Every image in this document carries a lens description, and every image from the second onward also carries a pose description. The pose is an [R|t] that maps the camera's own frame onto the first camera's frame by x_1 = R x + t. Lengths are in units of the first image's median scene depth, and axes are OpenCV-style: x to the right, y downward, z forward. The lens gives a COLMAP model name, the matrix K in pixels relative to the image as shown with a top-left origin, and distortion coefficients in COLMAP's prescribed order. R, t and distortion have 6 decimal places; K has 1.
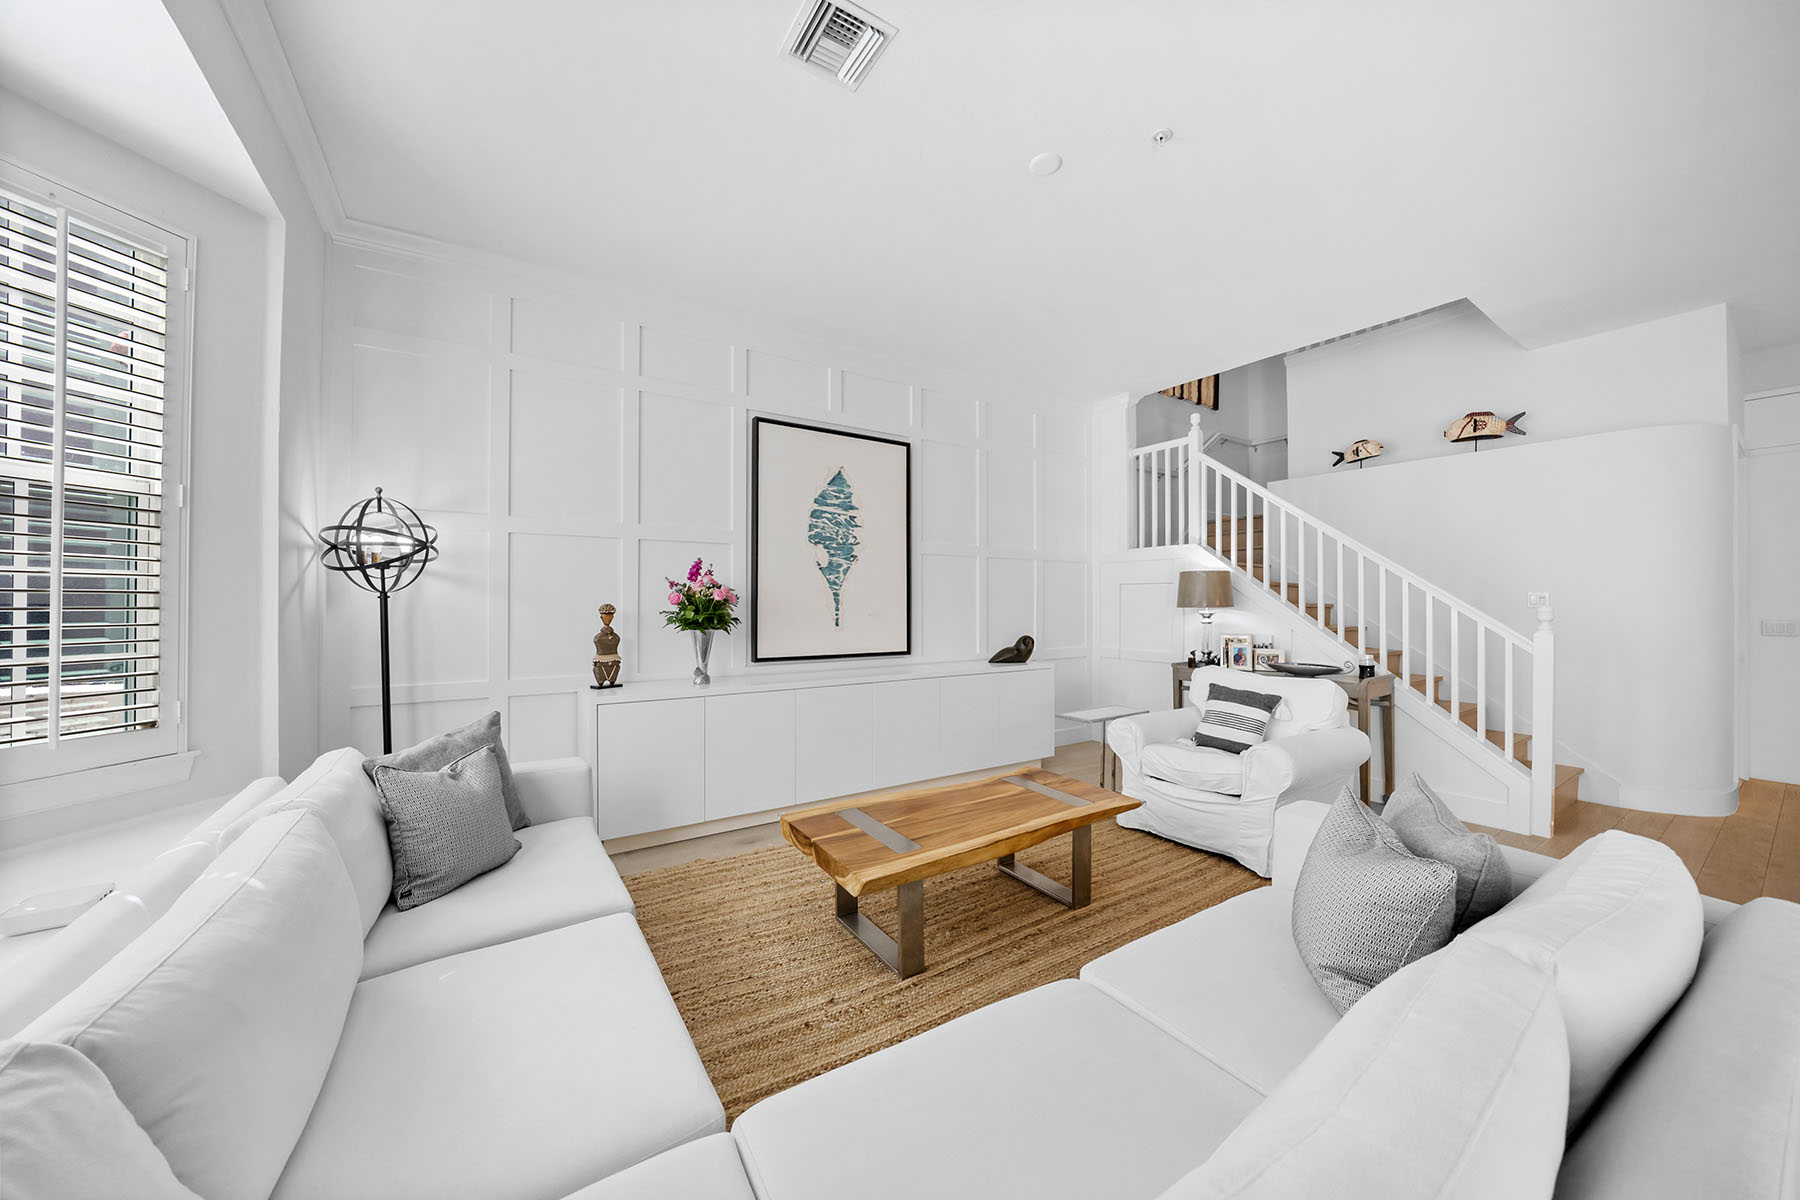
lens RADIAL K [[619.1, 0, 892.7], [0, 619.1, 598.0], [0, 0, 1]] dist [-0.027882, 0.002869]
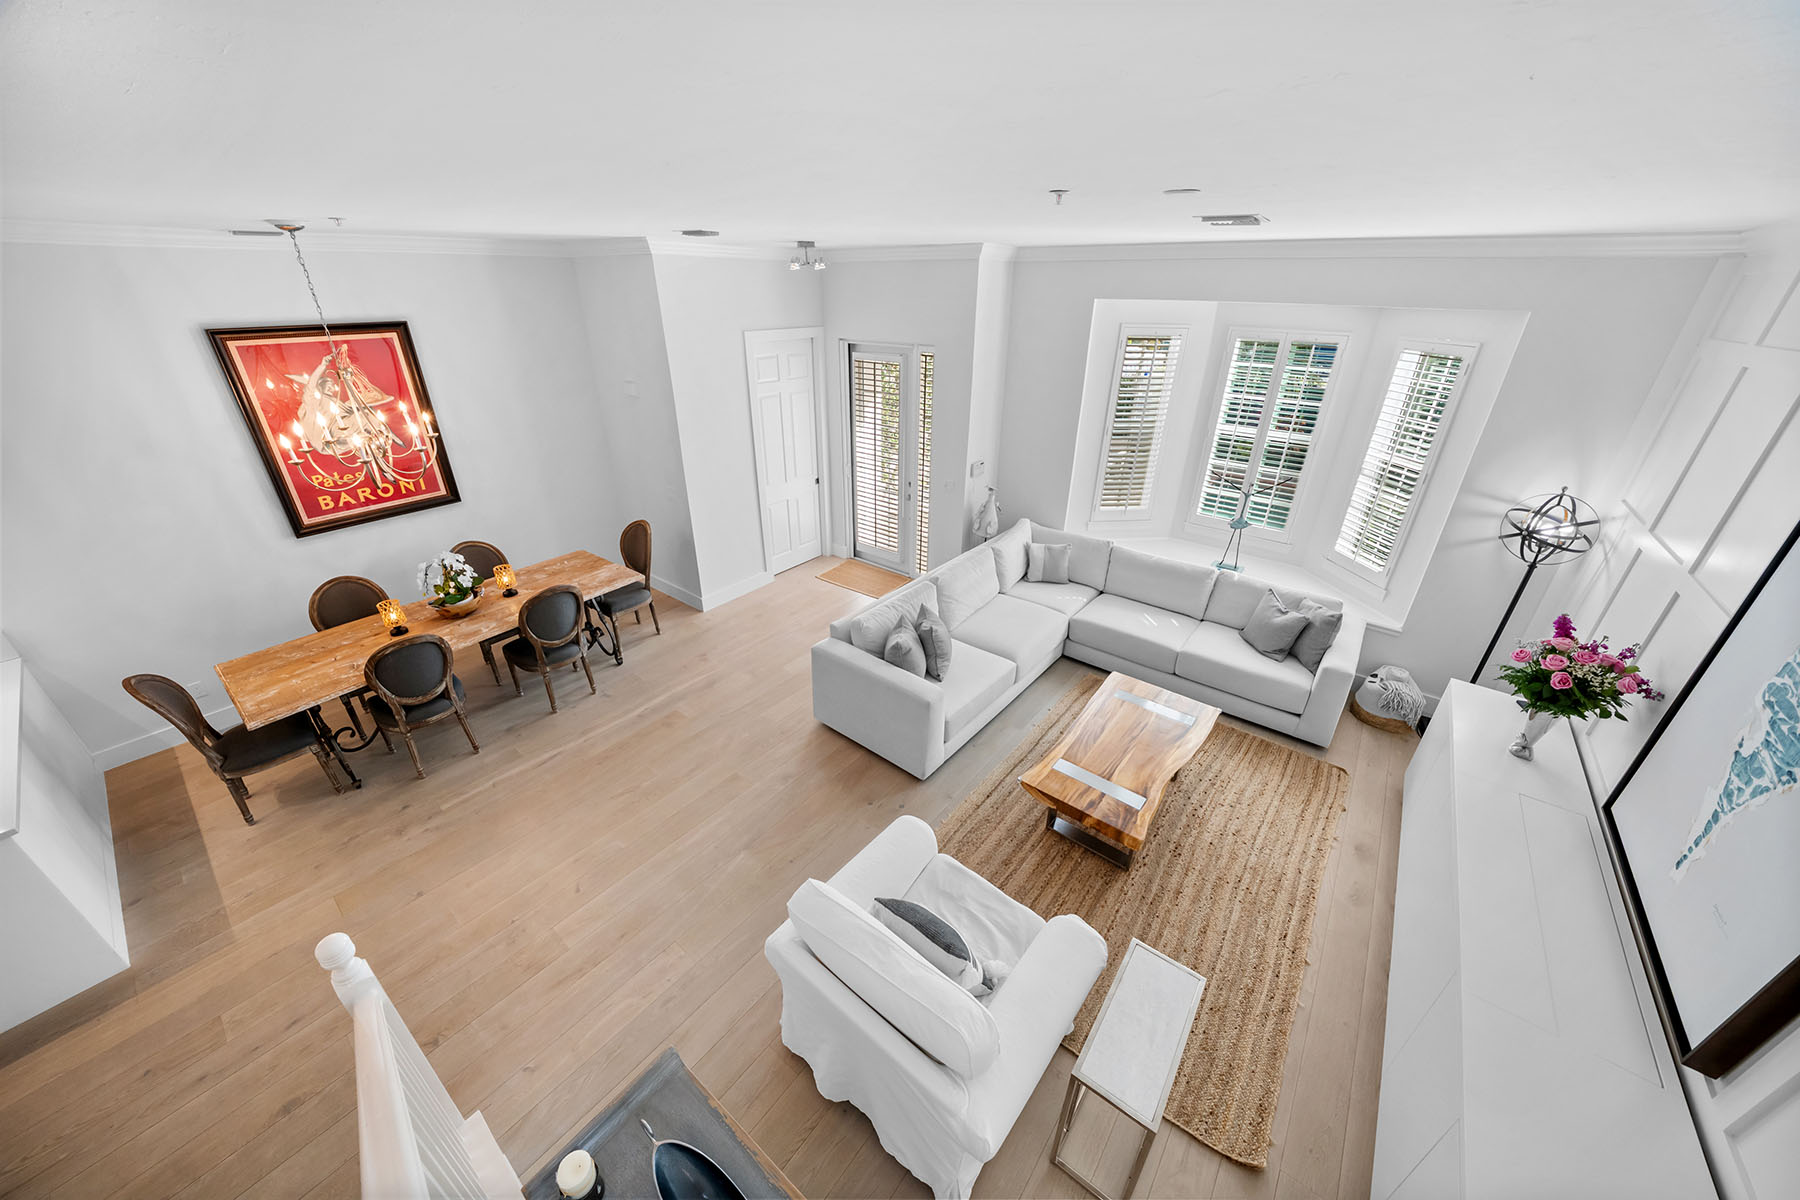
lens RADIAL K [[619.1, 0, 892.7], [0, 619.1, 598.0], [0, 0, 1]] dist [-0.027882, 0.002869]
pose [[-0.945443, 0.142438, -0.293001, 0.592973], [-0.002534, 0.896117, 0.443810, -0.345514], [0.325779, 0.420340, -0.846866, 1.116492]]
